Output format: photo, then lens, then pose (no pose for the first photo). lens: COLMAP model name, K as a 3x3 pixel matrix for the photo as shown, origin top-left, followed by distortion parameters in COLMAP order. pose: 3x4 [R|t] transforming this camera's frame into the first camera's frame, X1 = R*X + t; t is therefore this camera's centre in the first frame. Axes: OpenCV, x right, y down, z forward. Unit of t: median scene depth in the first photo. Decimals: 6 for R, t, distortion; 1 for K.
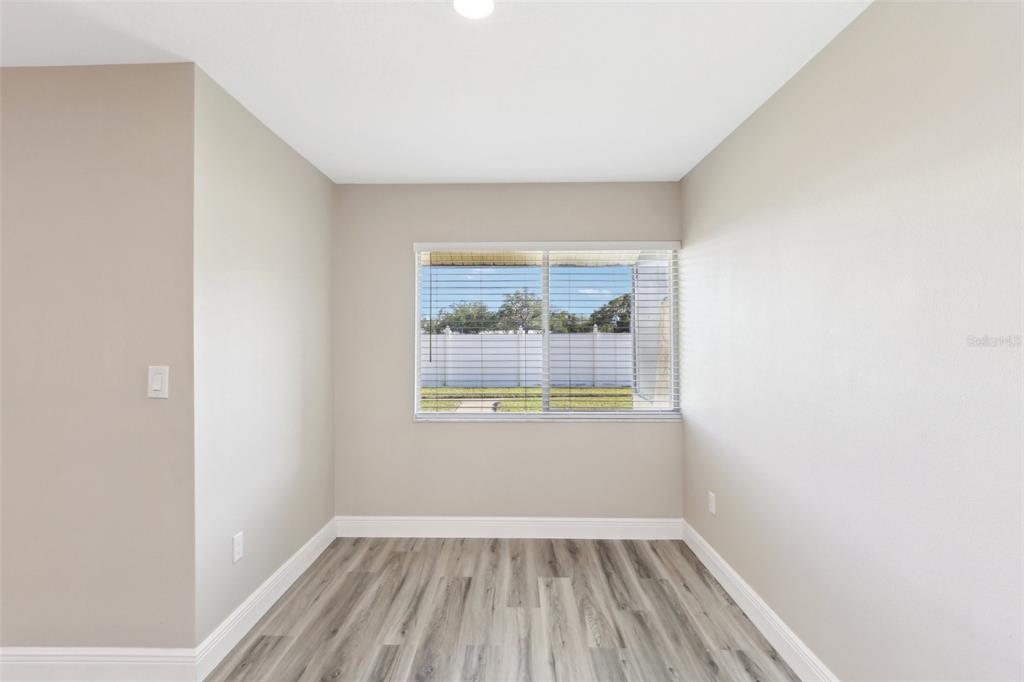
lens RADIAL K [[470.7, 0, 510.9], [0, 470.7, 335.9], [0, 0, 1]] dist [-0.003297, 0.000155]
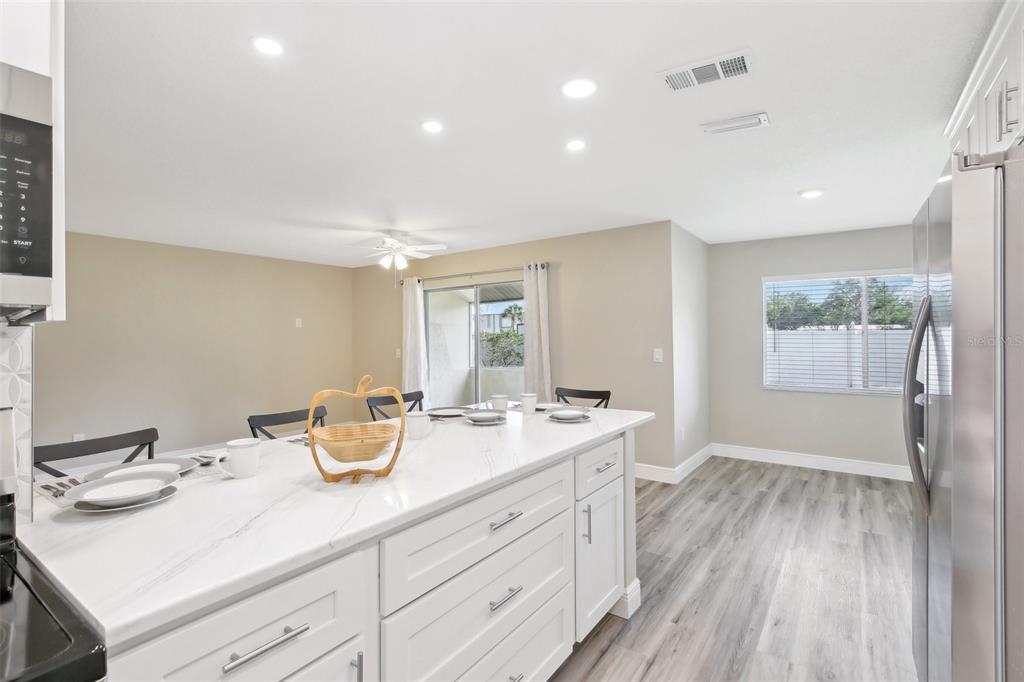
lens RADIAL K [[487.3, 0, 512.2], [0, 487.3, 327.8], [0, 0, 1]] dist [-0.005215, -0.000603]
pose [[0.826721, -0.009393, -0.562533, 0.023689], [0.004128, 0.999935, -0.010630, -0.014671], [0.562597, 0.006466, 0.826706, -0.983231]]
